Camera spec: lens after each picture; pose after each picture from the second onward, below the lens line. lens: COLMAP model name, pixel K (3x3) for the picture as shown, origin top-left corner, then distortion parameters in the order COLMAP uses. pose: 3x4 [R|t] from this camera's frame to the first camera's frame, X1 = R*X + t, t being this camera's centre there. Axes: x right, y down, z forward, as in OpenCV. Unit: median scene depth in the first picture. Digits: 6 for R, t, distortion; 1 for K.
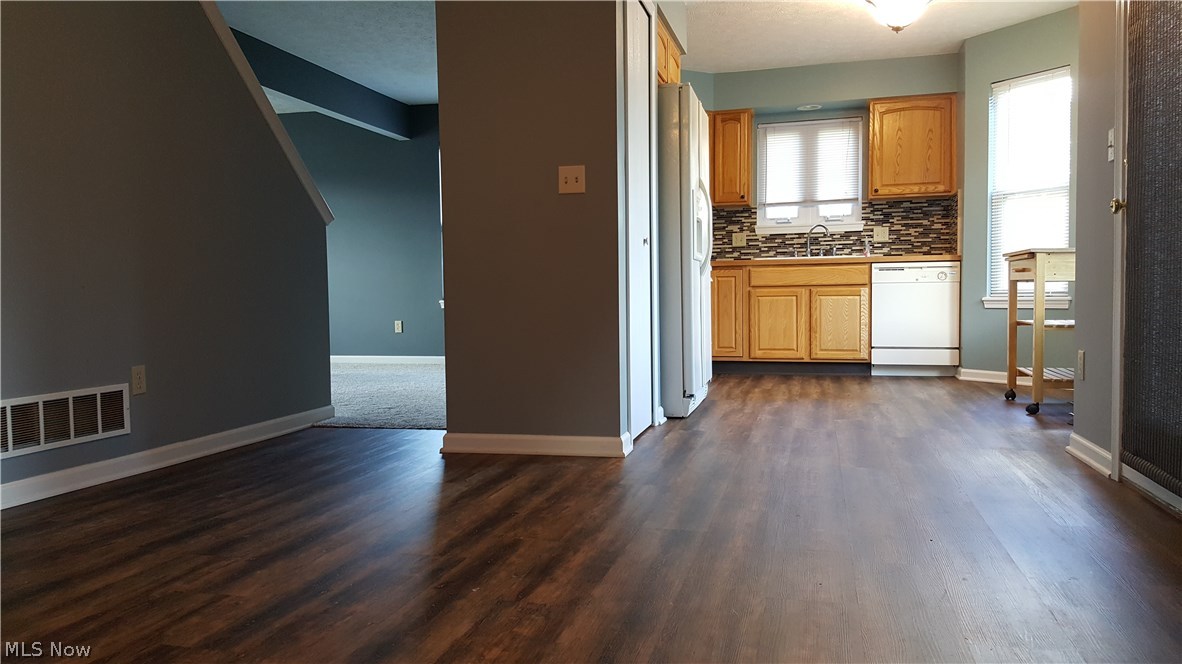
lens RADIAL K [[904.9, 0, 573.9], [0, 904.9, 332.0], [0, 0, 1]] dist [0.192261, -0.397458]
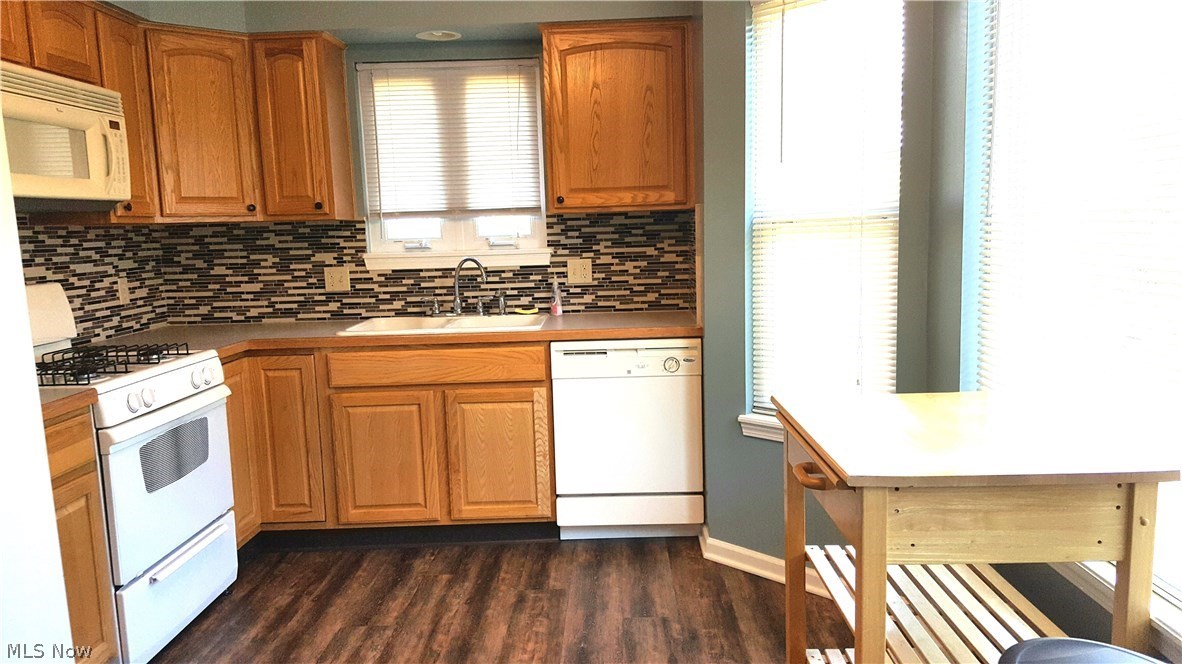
lens RADIAL K [[899.4, 0, 595.8], [0, 899.4, 350.9], [0, 0, 1]] dist [0.197835, -0.381628]
pose [[0.971559, -0.049883, 0.231485, 0.216297], [0.029084, 0.995296, 0.092412, -0.111394], [-0.235006, -0.083051, 0.968439, 0.460876]]
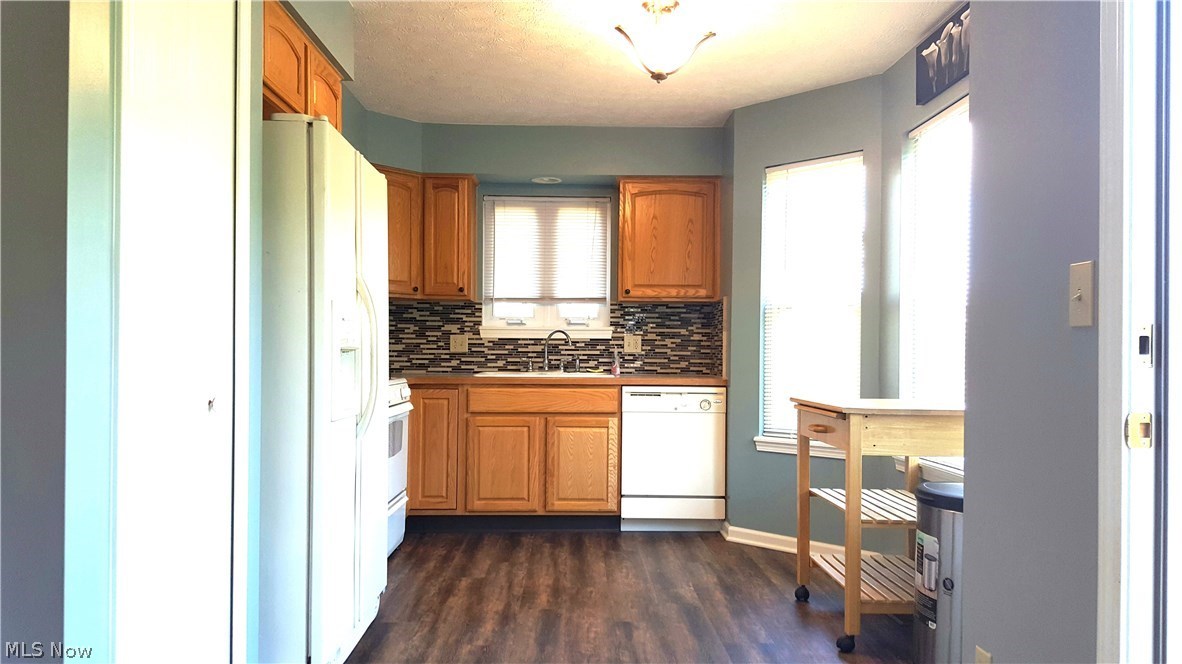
lens RADIAL K [[899.4, 0, 595.8], [0, 899.4, 350.9], [0, 0, 1]] dist [0.197835, -0.381628]
pose [[0.959048, 0.021449, 0.282432, 0.083608], [-0.008754, 0.998897, -0.046136, -0.065605], [-0.283110, 0.041774, 0.958177, 0.265045]]
